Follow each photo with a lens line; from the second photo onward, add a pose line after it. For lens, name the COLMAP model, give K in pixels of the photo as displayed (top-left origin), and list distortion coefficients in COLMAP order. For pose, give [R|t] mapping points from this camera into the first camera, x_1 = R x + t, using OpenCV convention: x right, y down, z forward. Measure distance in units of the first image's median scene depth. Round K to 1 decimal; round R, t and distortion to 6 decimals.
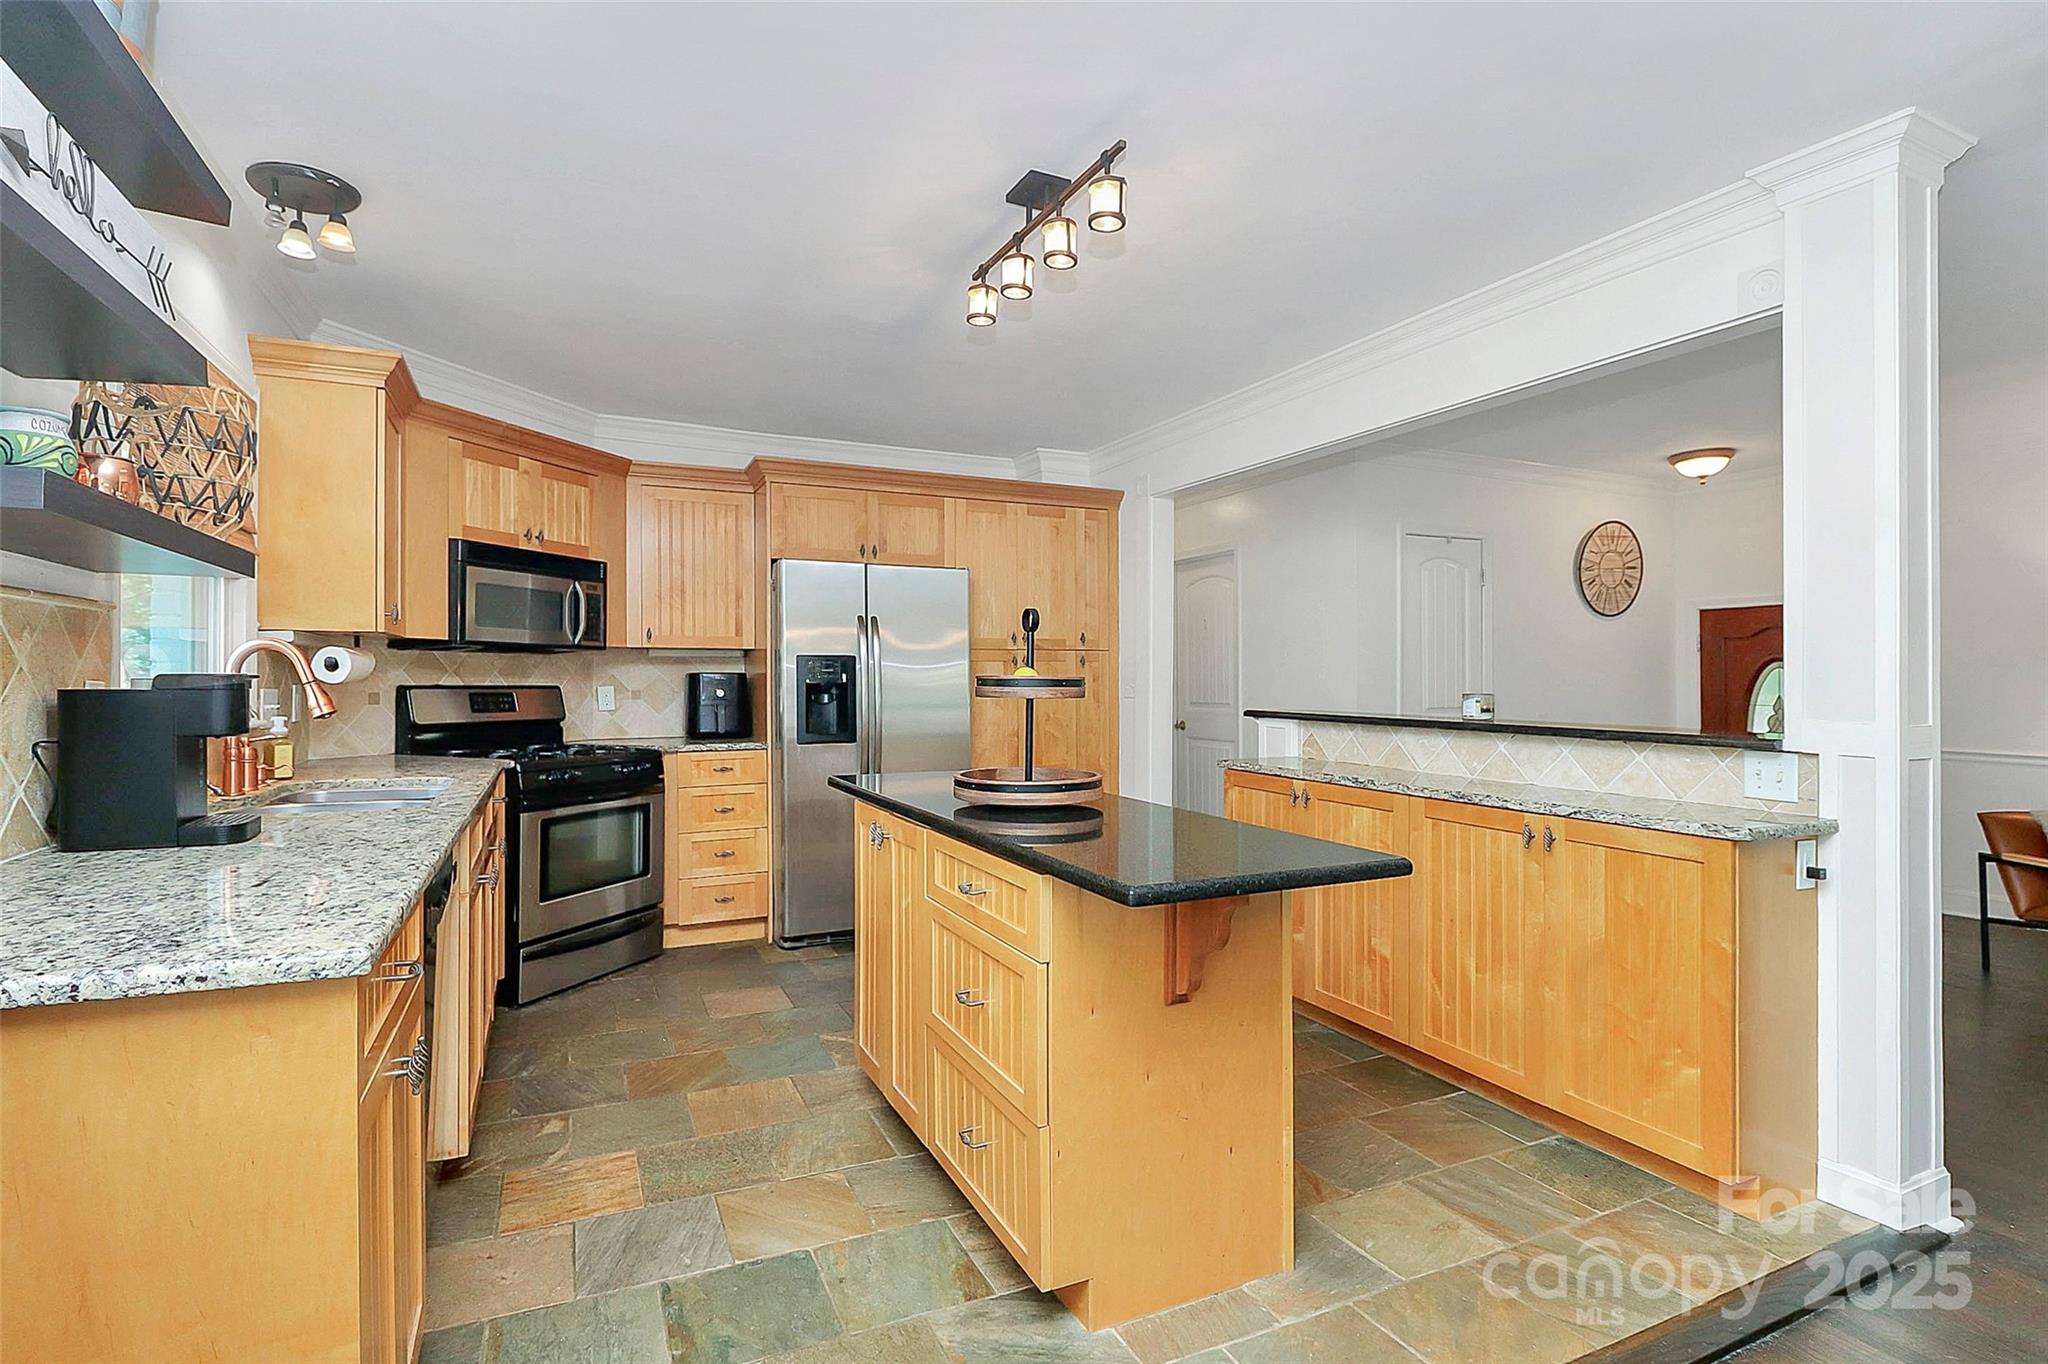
lens RADIAL K [[975.4, 0, 1029.5], [0, 975.4, 694.7], [0, 0, 1]] dist [-0.013662, -0.001110]
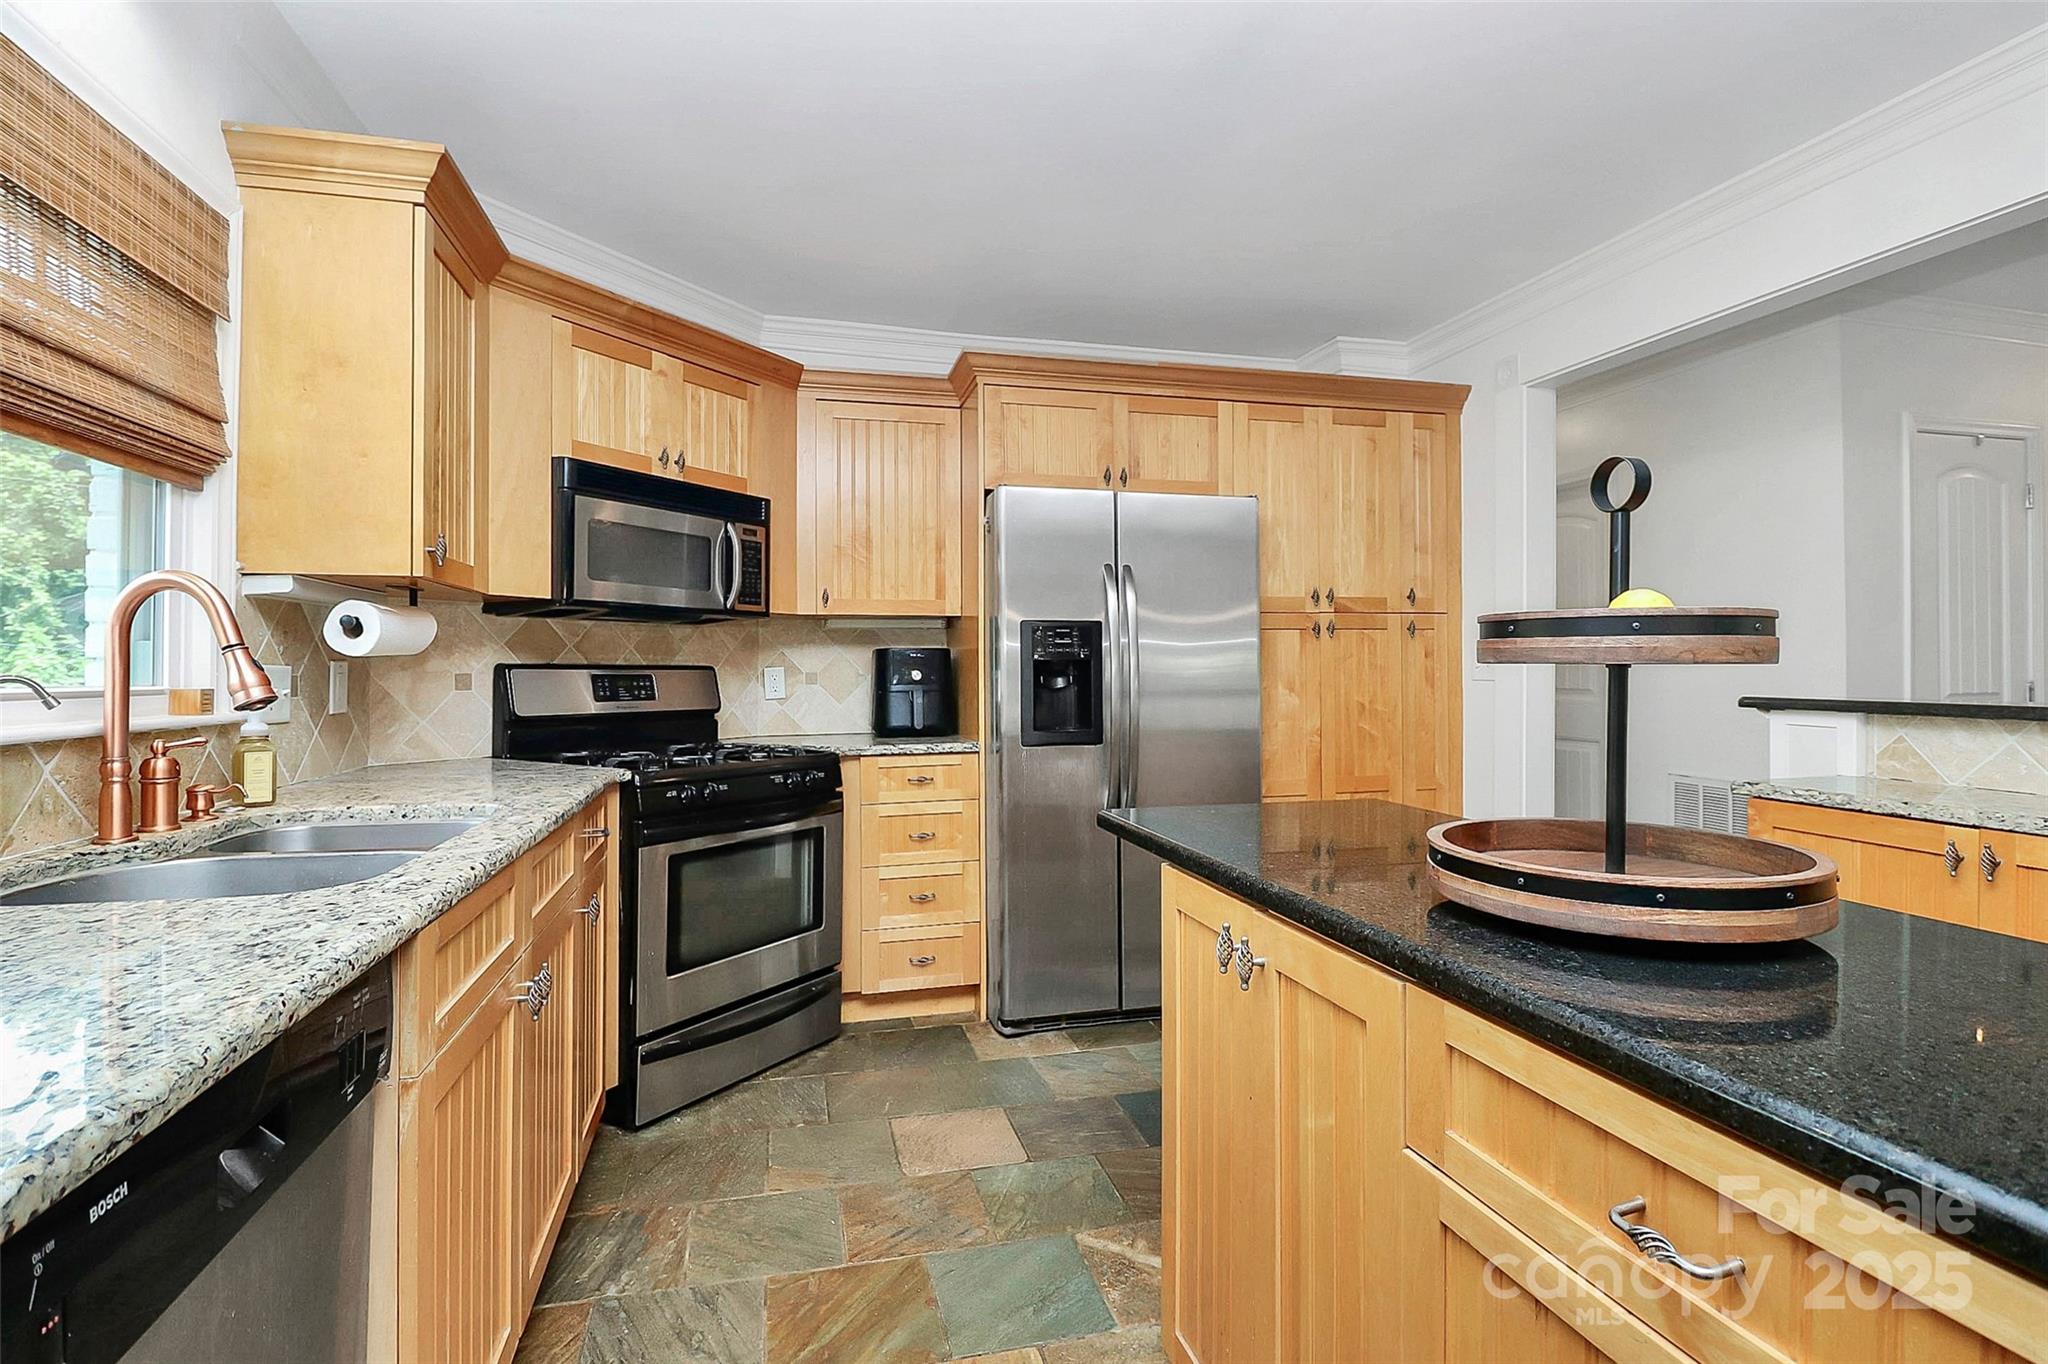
lens RADIAL K [[975.4, 0, 1023.8], [0, 975.4, 666.6], [0, 0, 1]] dist [-0.013662, -0.001110]
pose [[0.981135, -0.005314, -0.193251, -0.103085], [0.001857, 0.999835, -0.018064, 0.005908], [0.193315, 0.017364, 0.980983, 0.315522]]
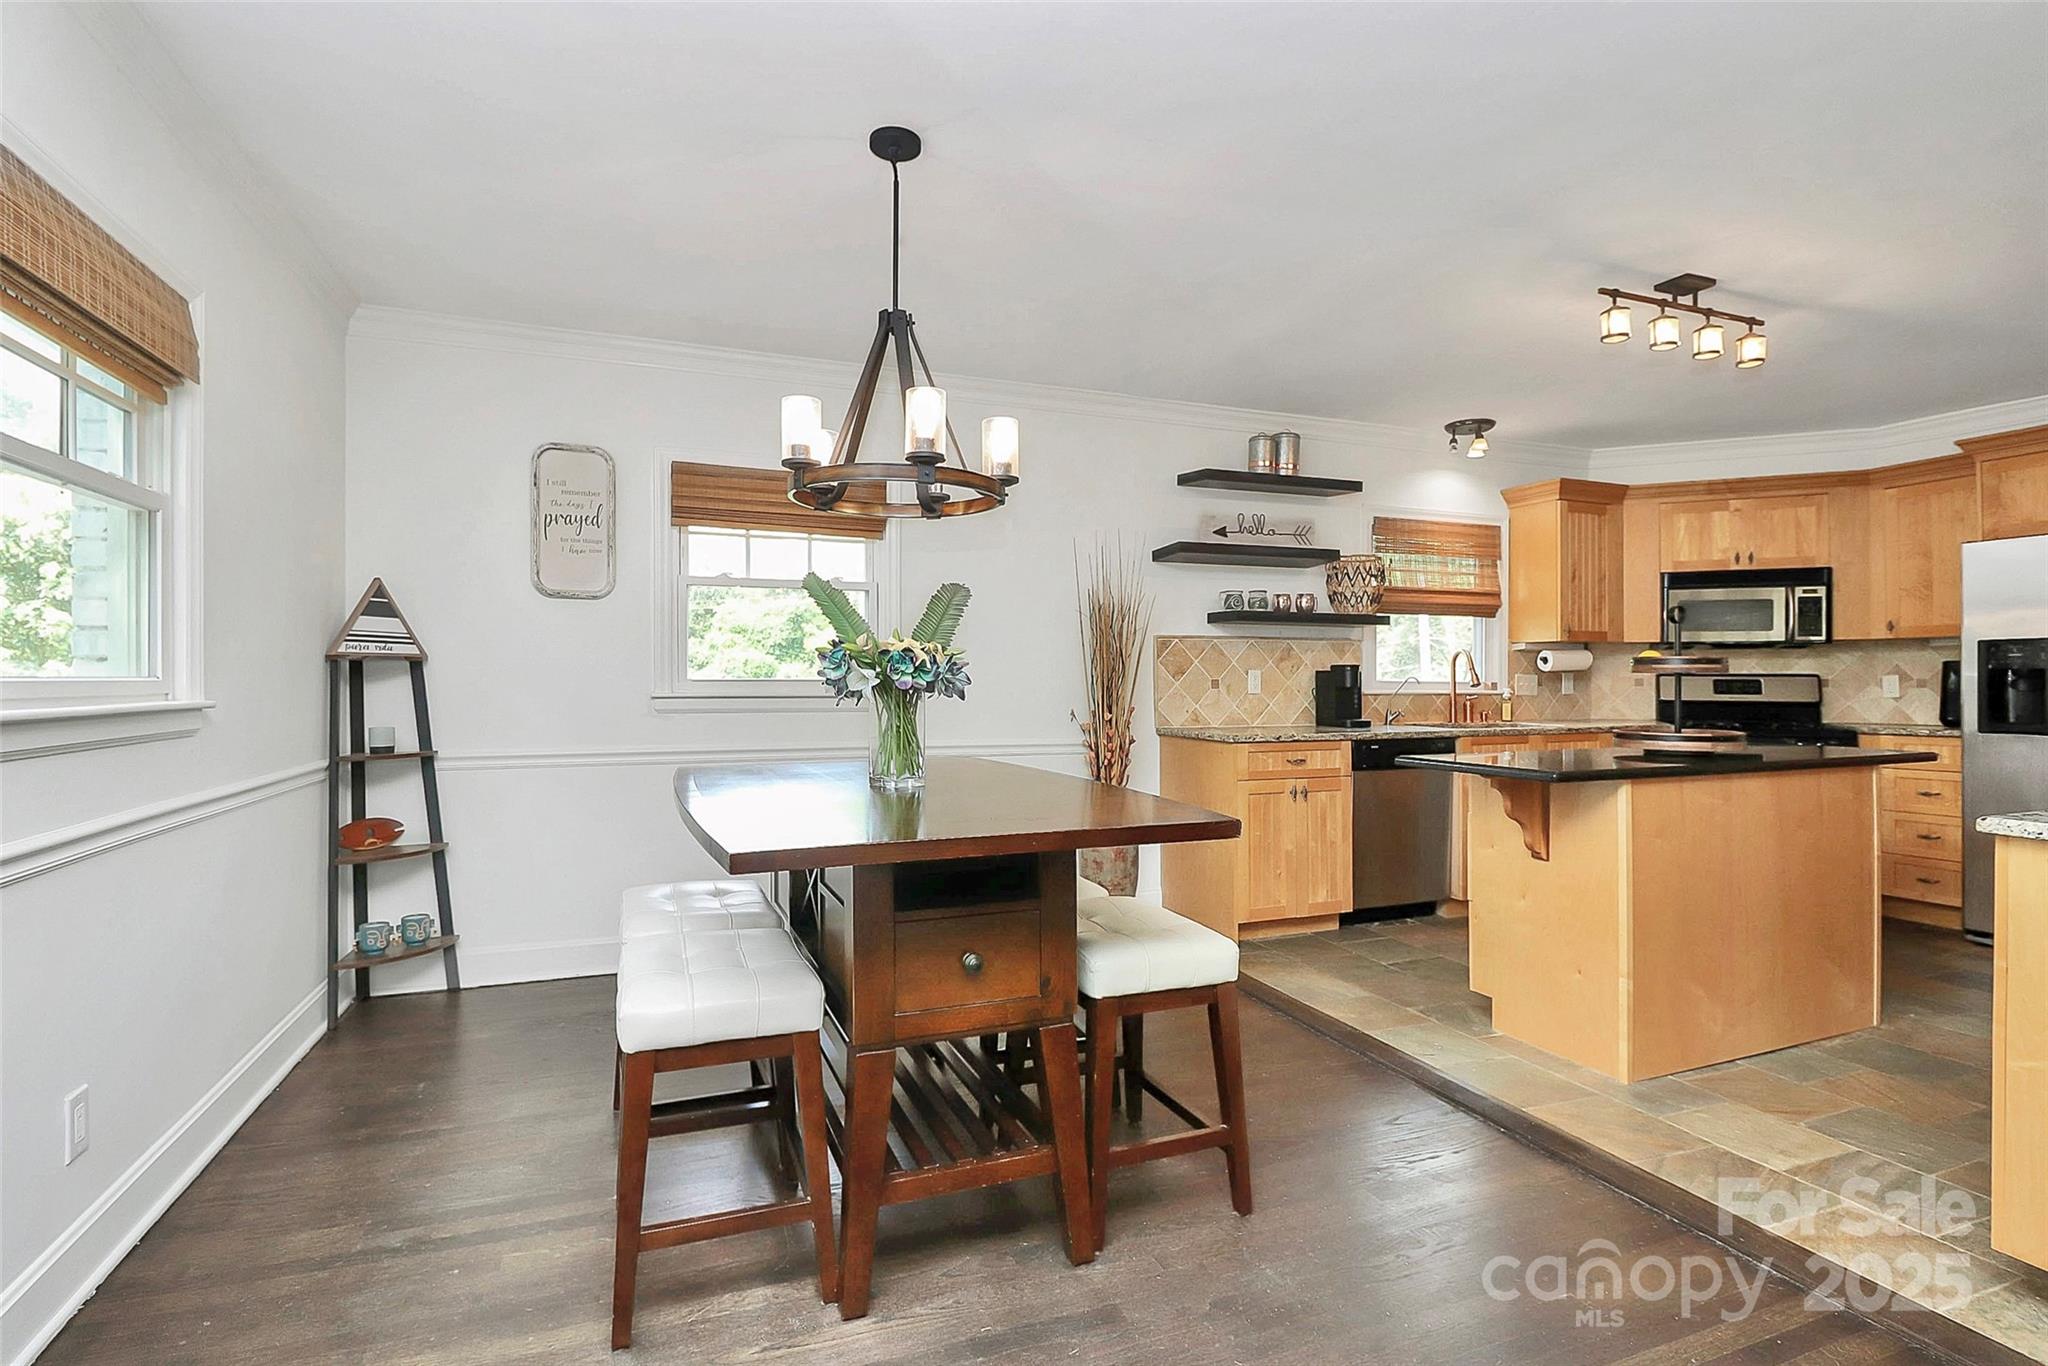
lens RADIAL K [[975.4, 0, 1008.7], [0, 975.4, 683.3], [0, 0, 1]] dist [-0.013662, -0.001110]
pose [[-0.060964, -0.001149, -0.998139, 0.789564], [-0.016083, 0.999871, -0.000168, 0.018741], [0.998010, 0.016043, -0.060975, 0.095970]]
